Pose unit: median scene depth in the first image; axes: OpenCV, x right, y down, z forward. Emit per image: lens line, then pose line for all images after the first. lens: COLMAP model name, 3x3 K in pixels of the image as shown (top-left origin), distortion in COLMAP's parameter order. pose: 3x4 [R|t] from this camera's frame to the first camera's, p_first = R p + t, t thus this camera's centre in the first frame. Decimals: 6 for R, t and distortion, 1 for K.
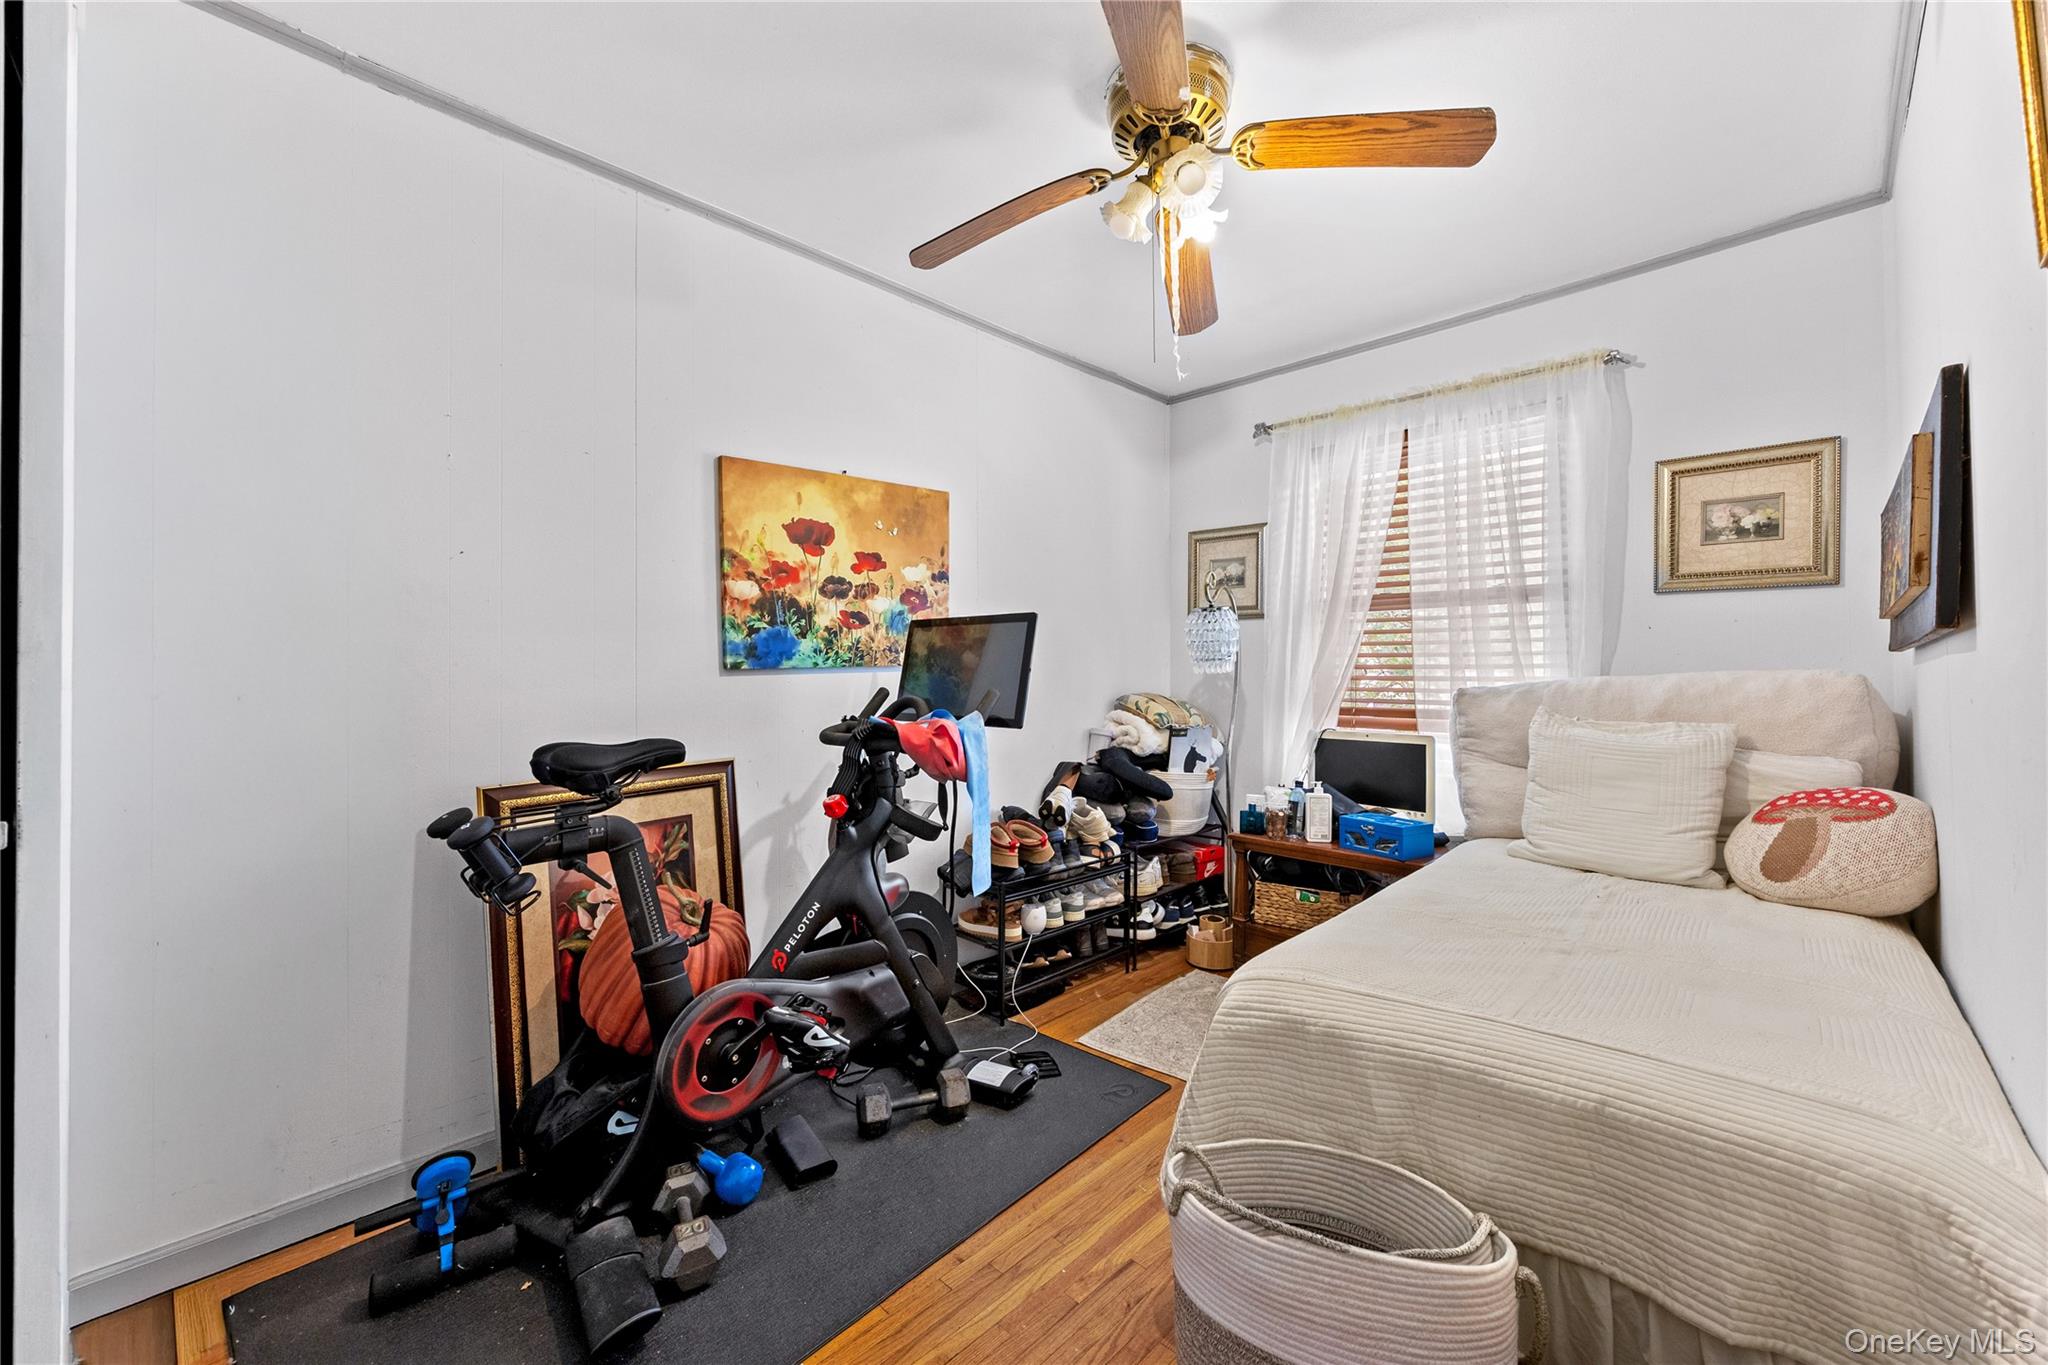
lens RADIAL K [[793.0, 0, 1016.5], [0, 793.0, 671.7], [0, 0, 1]] dist [0.000096, -0.000052]
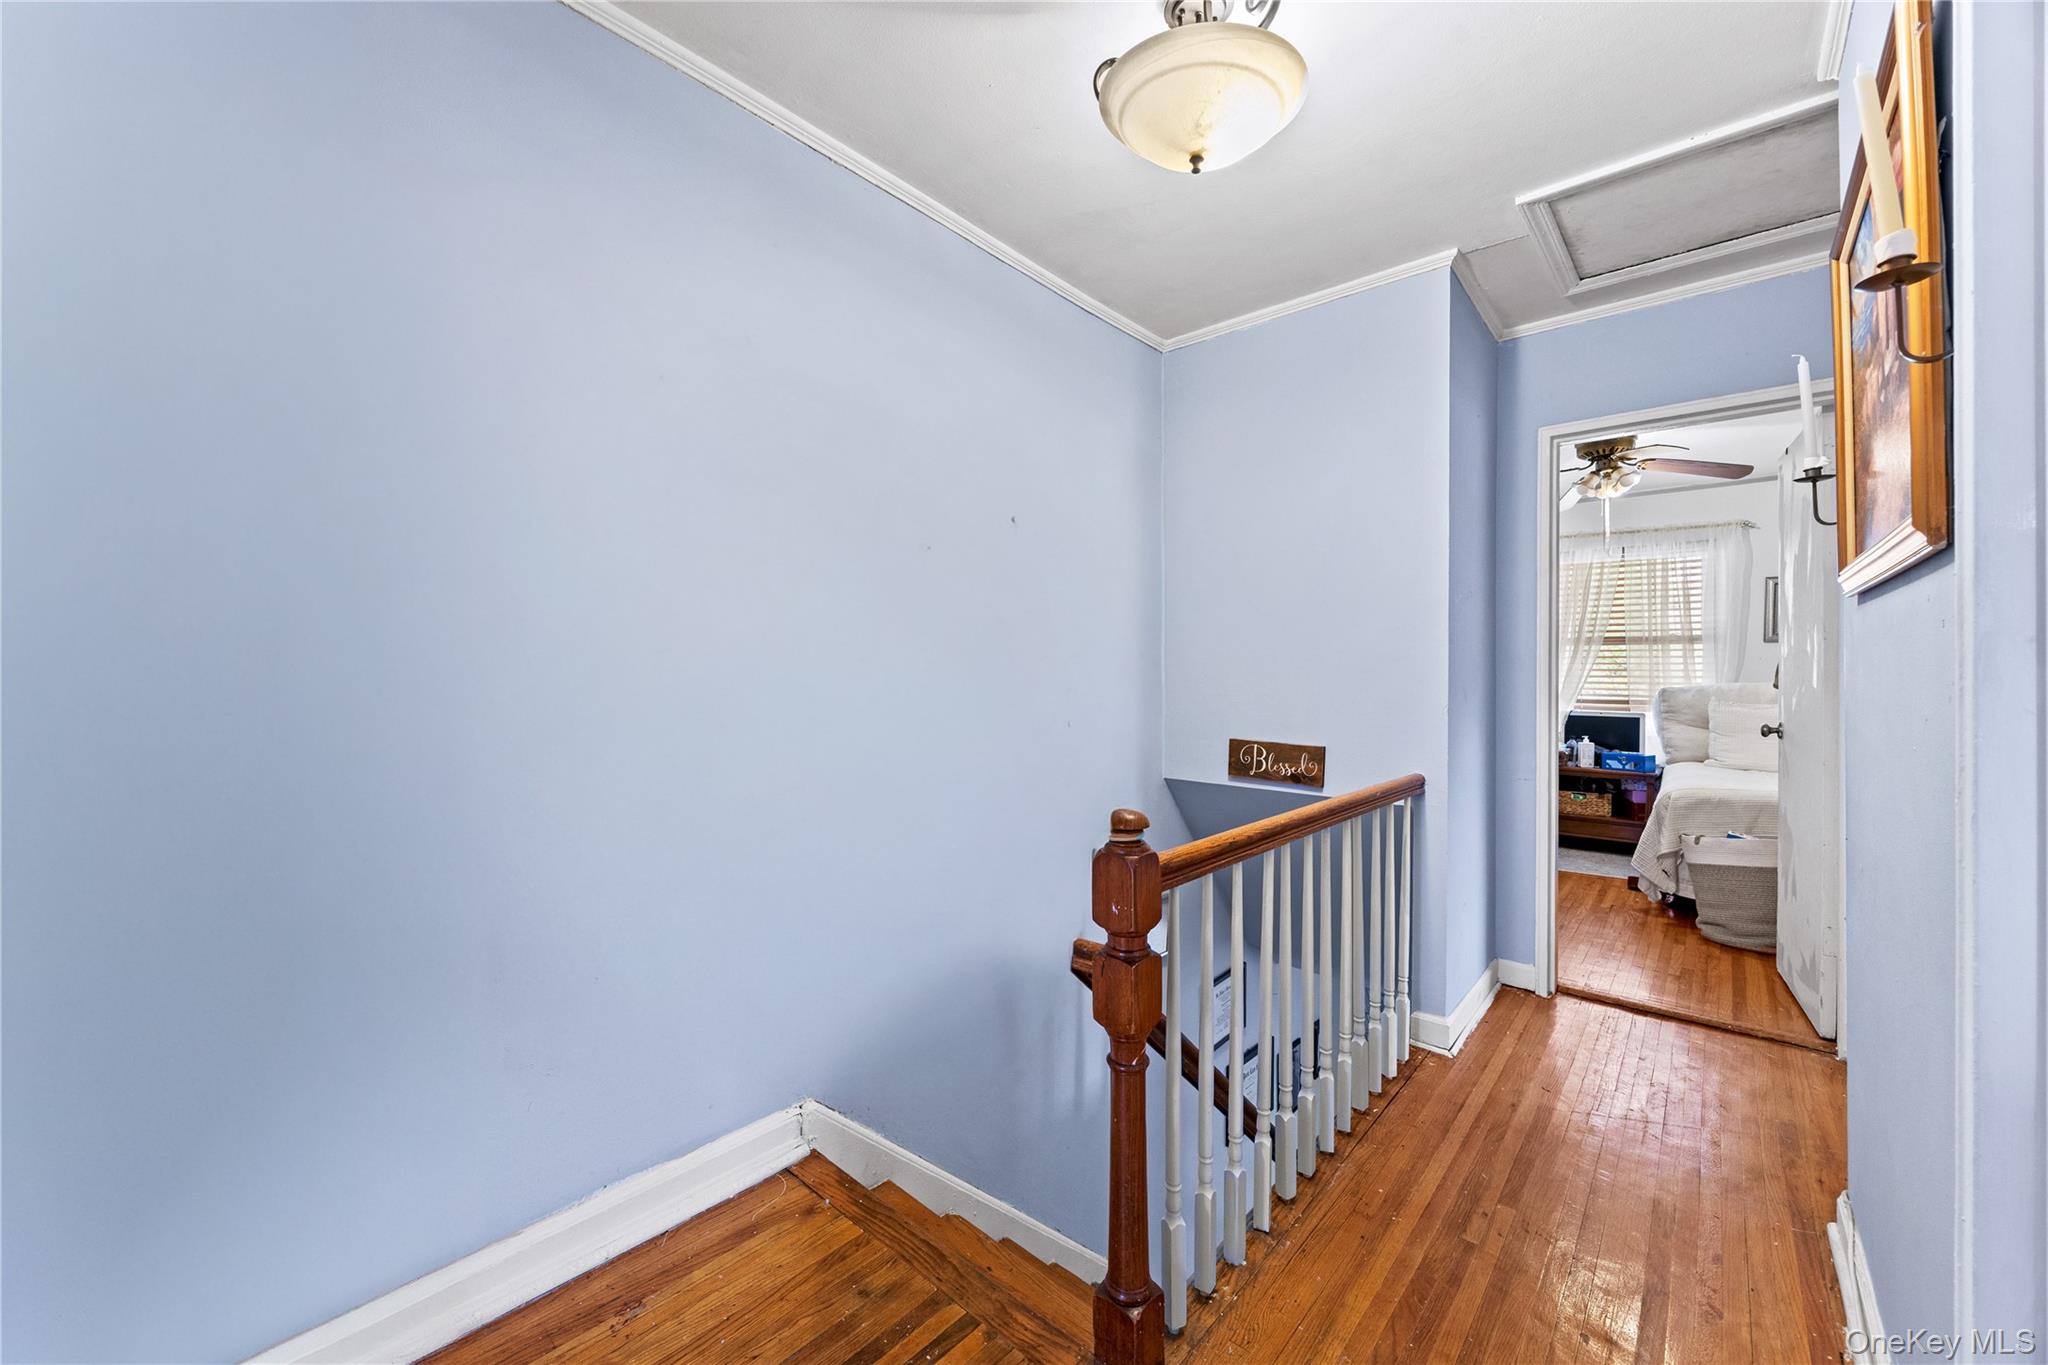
lens RADIAL K [[793.0, 0, 1031.3], [0, 793.0, 676.1], [0, 0, 1]] dist [0.000096, -0.000052]
pose [[0.998795, 0.016241, 0.046312, -1.048184], [-0.016237, 0.999868, -0.000442, 0.017446], [-0.046313, -0.000310, 0.998927, -0.846386]]
